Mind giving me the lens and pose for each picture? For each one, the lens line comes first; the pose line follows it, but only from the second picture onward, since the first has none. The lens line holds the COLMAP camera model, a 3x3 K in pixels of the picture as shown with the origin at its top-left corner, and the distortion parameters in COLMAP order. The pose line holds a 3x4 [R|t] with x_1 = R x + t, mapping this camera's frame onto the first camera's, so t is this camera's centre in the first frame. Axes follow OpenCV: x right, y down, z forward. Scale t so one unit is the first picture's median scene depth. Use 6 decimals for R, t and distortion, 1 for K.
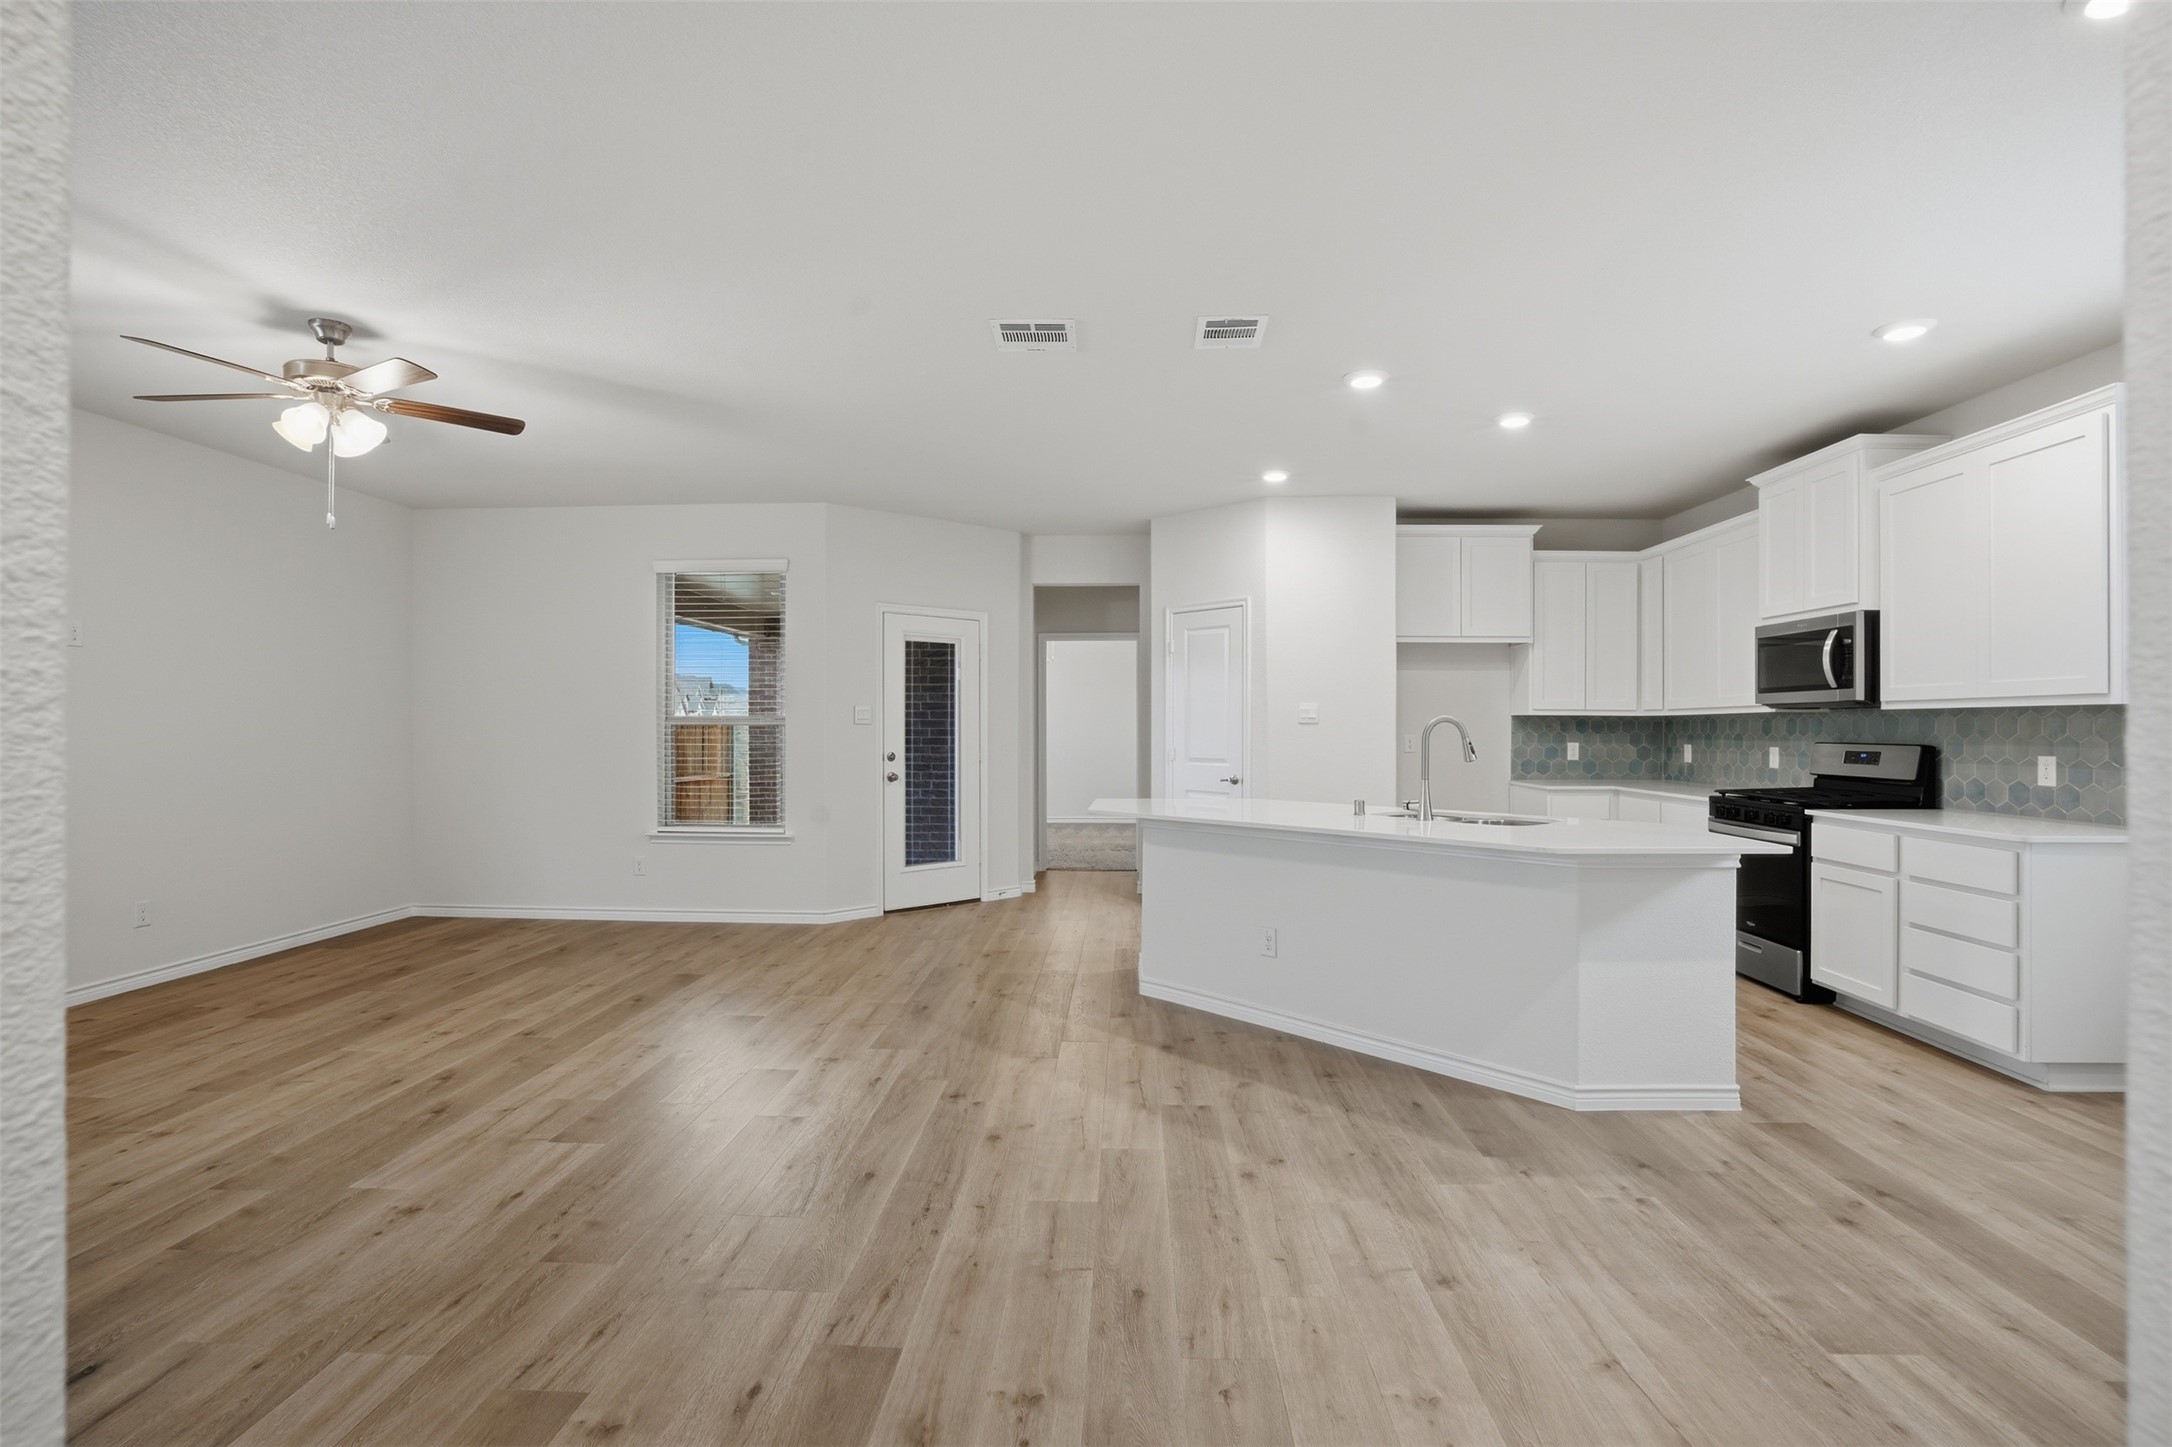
lens RADIAL K [[1007.3, 0, 1088.5], [0, 1007.3, 727.3], [0, 0, 1]] dist [-0.069479, 0.030286]
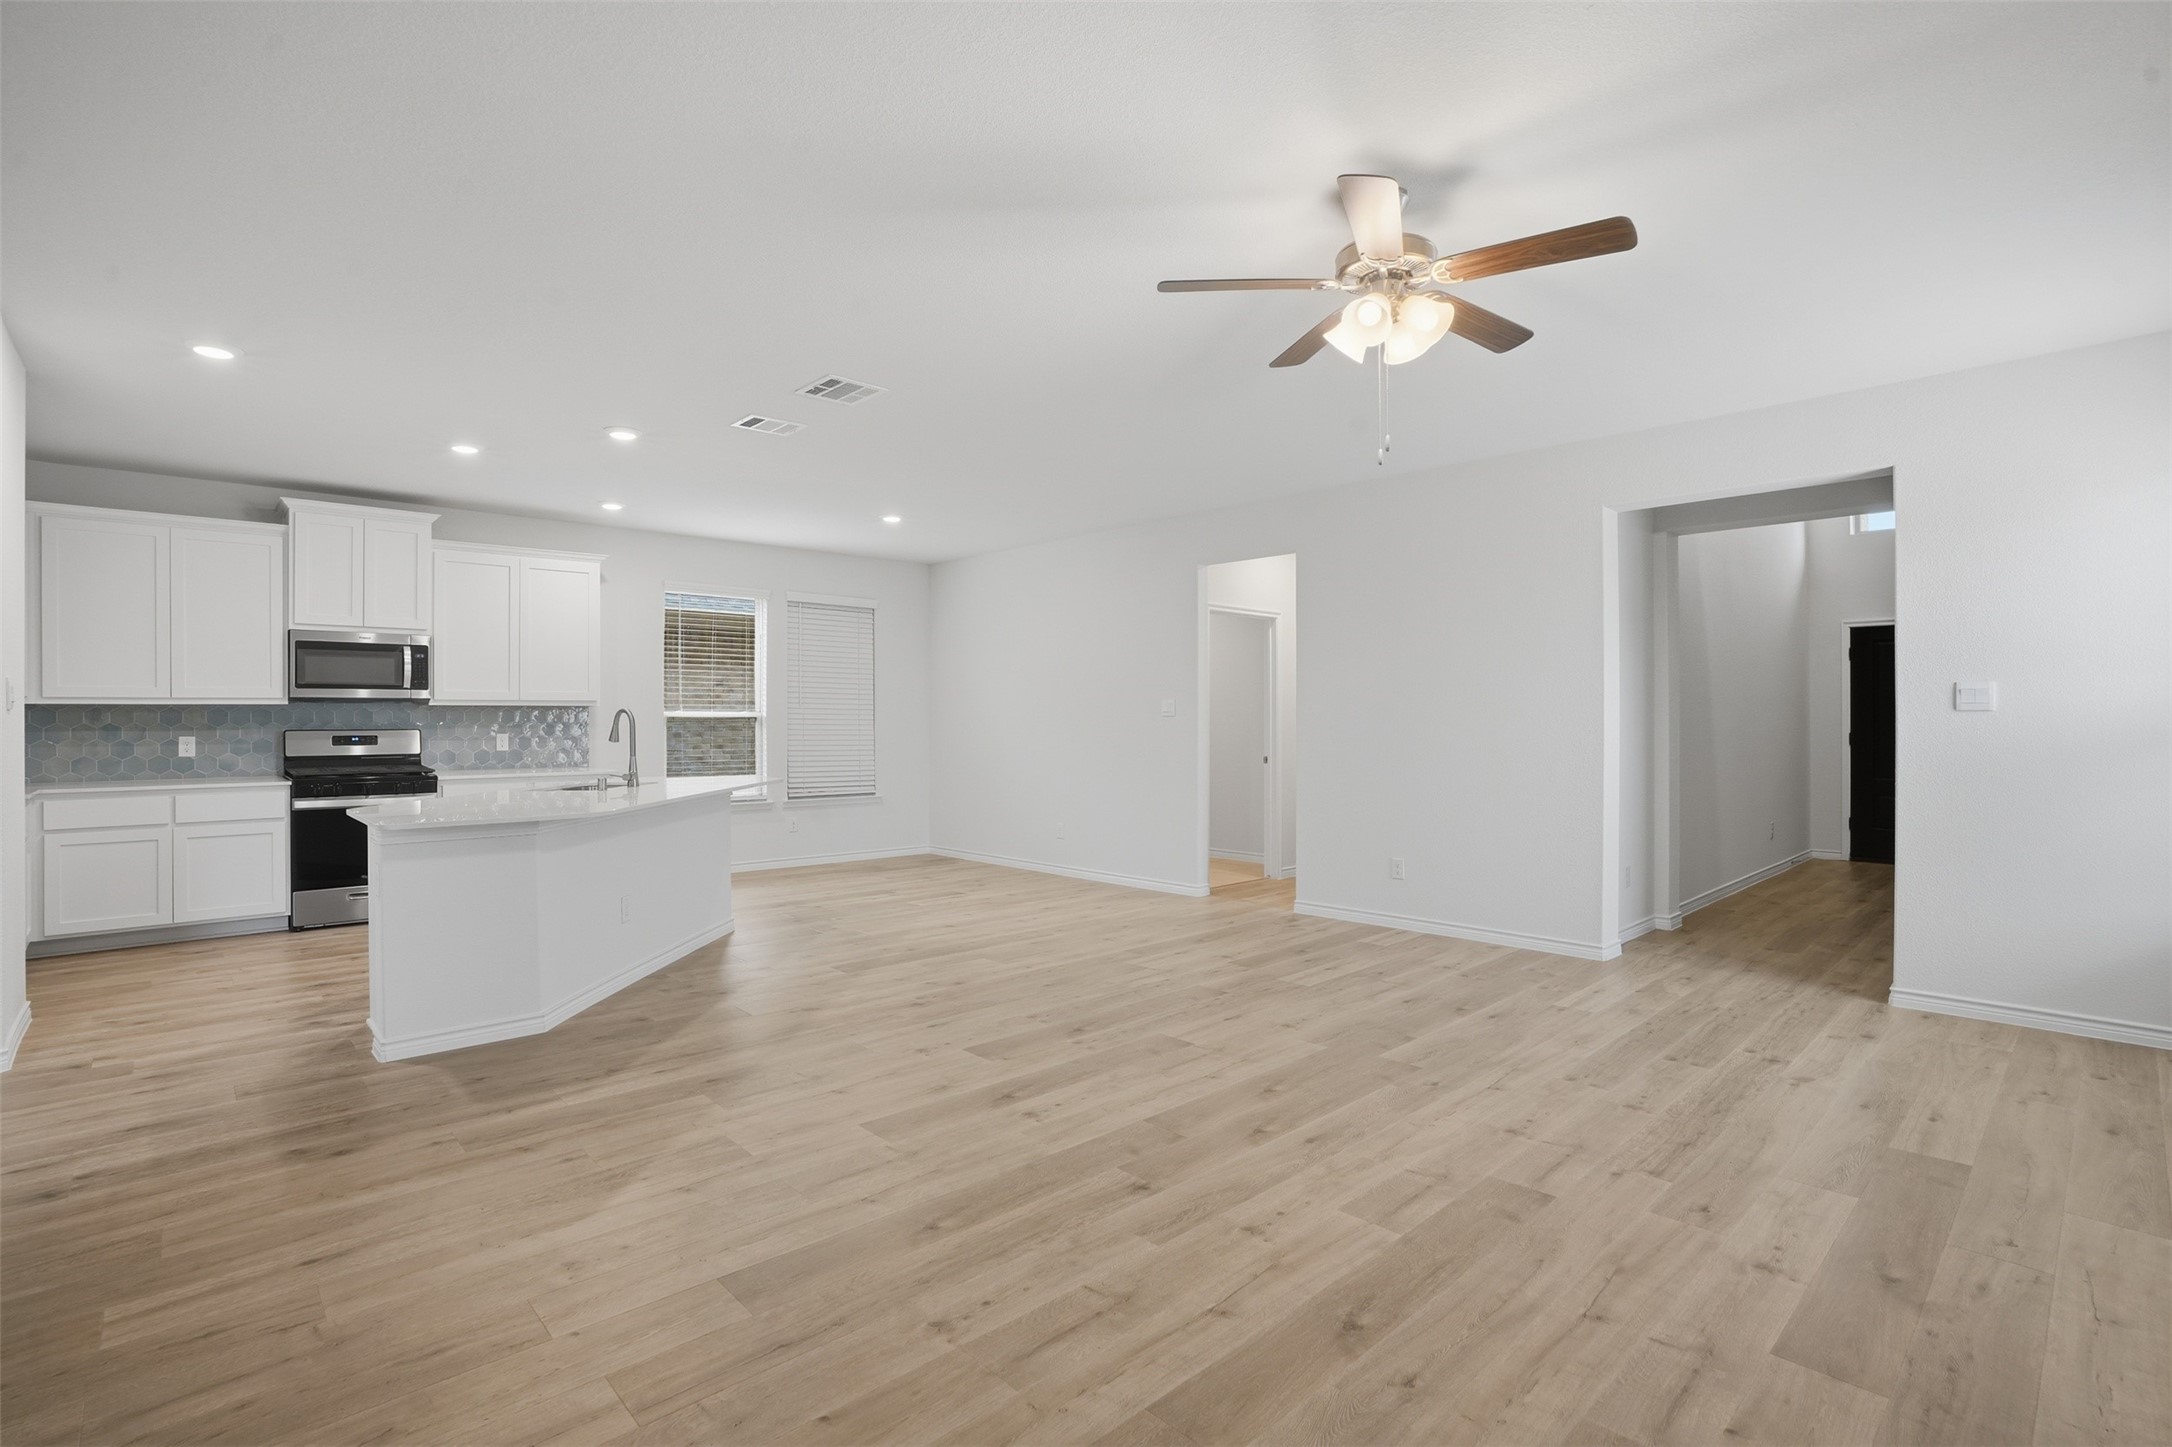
lens RADIAL K [[1018.1, 0, 1085.5], [0, 1018.1, 715.9], [0, 0, 1]] dist [-0.064545, 0.026623]
pose [[-0.712624, 0.002870, 0.701541, -0.927951], [0.001773, 0.999996, -0.002290, 0.002791], [-0.701544, -0.000388, -0.712626, 1.377900]]
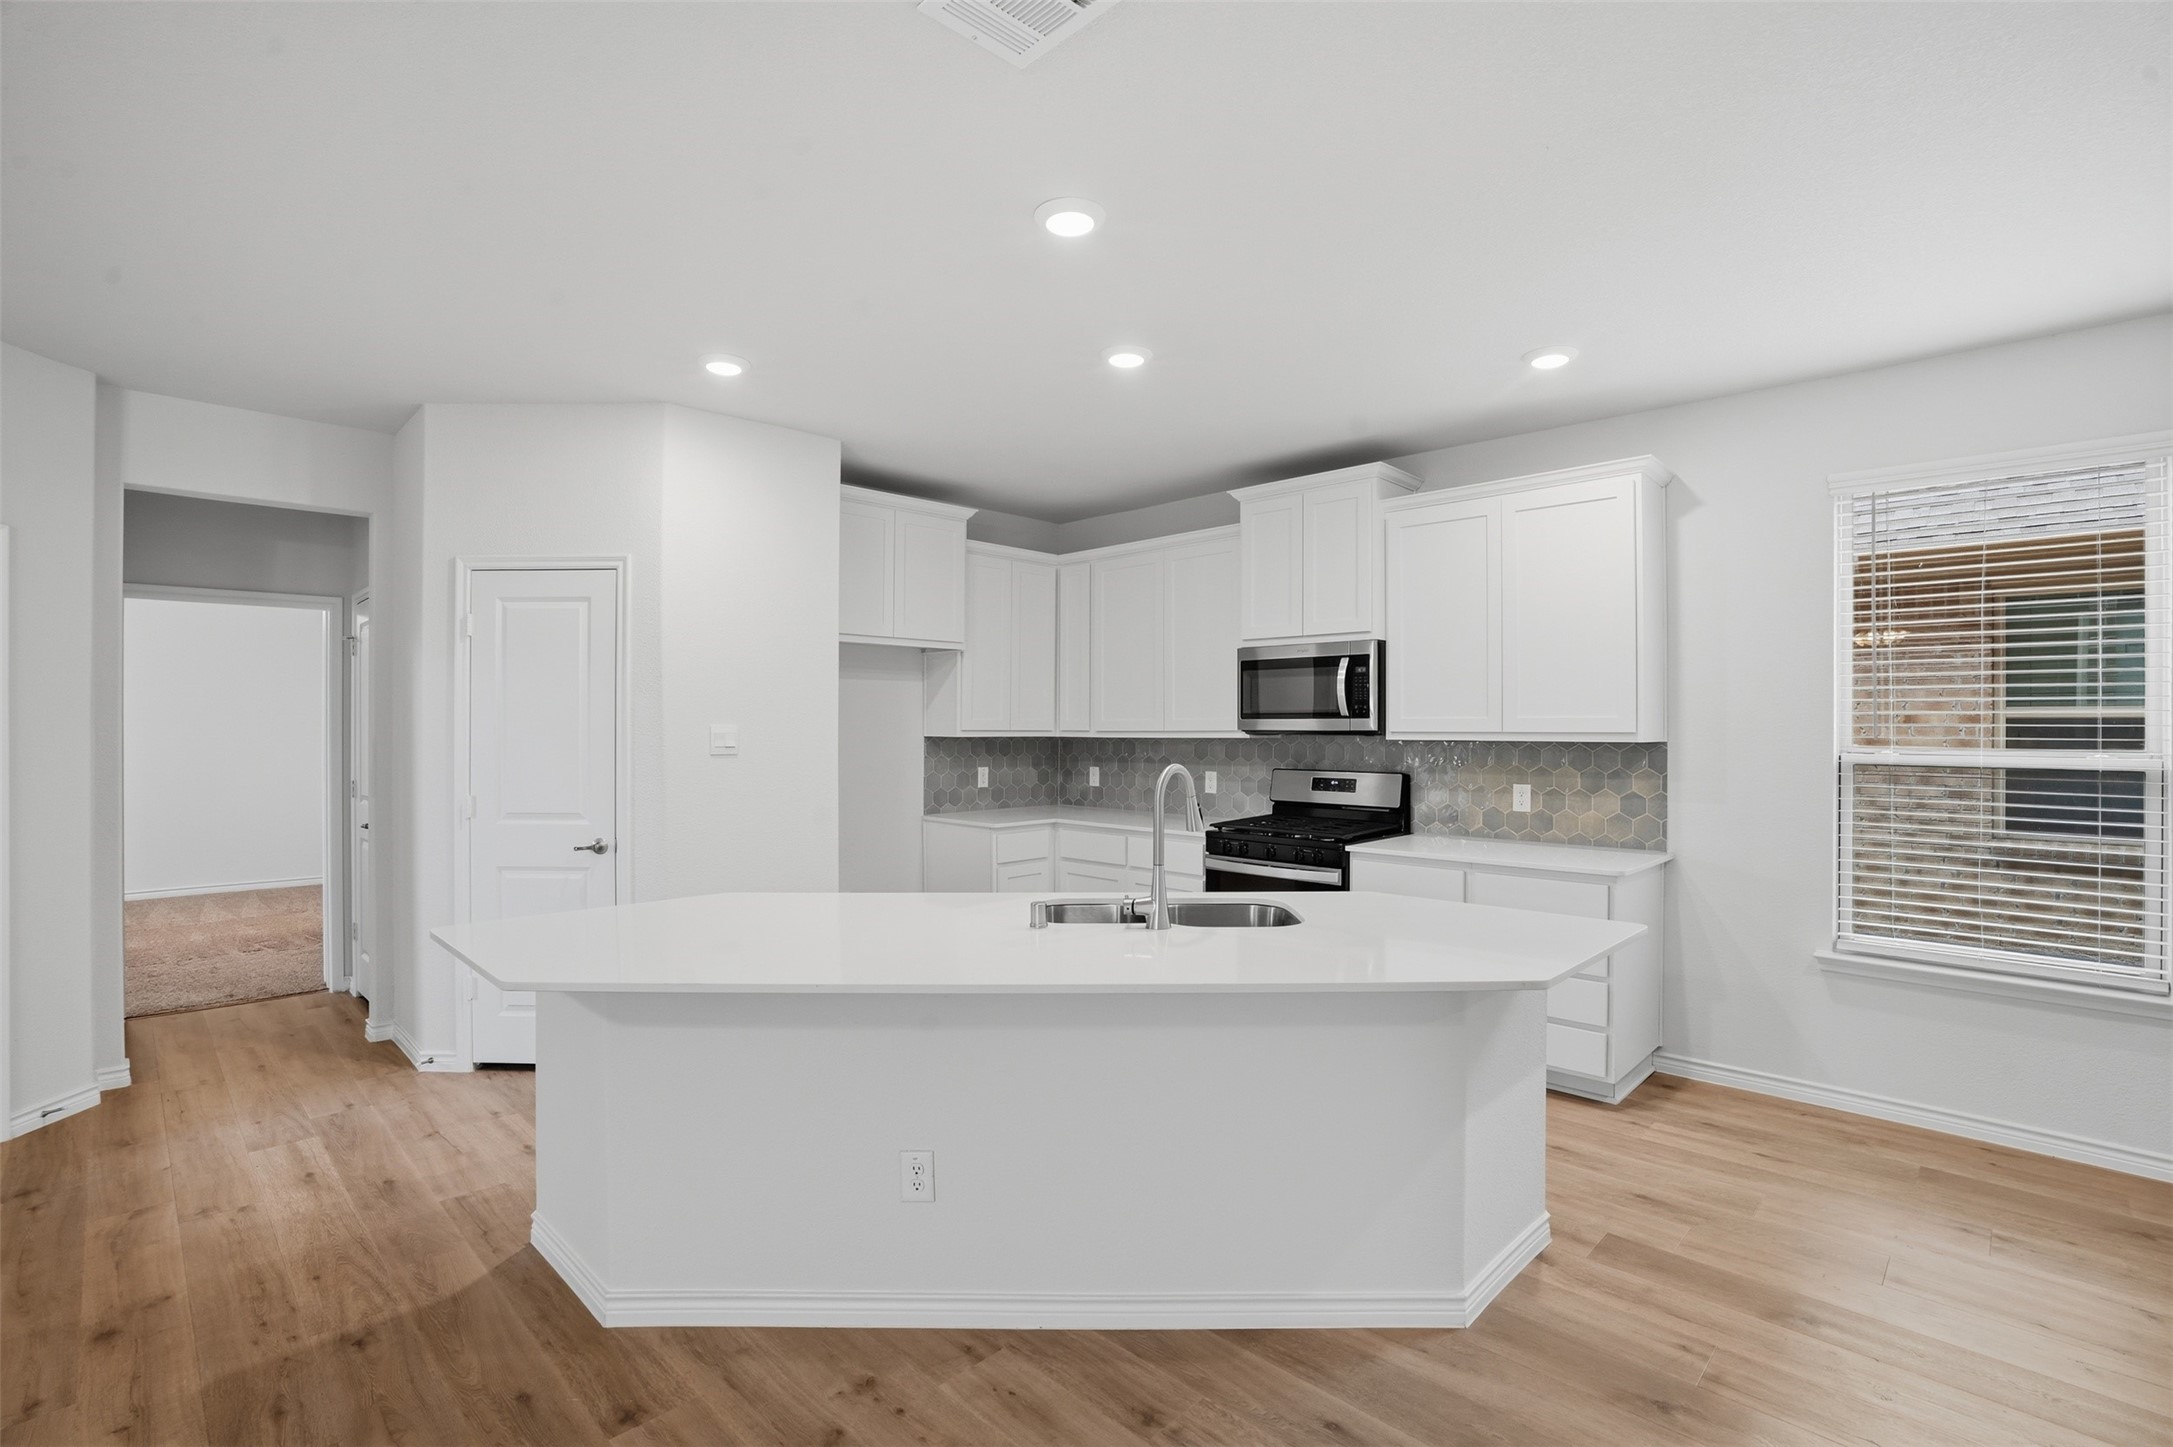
lens RADIAL K [[1007.7, 0, 1089.0], [0, 1007.7, 727.3], [0, 0, 1]] dist [-0.069479, 0.030286]
pose [[0.671072, -0.002035, 0.741389, -0.156899], [0.000285, 0.999997, 0.002487, -0.033826], [-0.741392, -0.001457, 0.671070, 0.537961]]
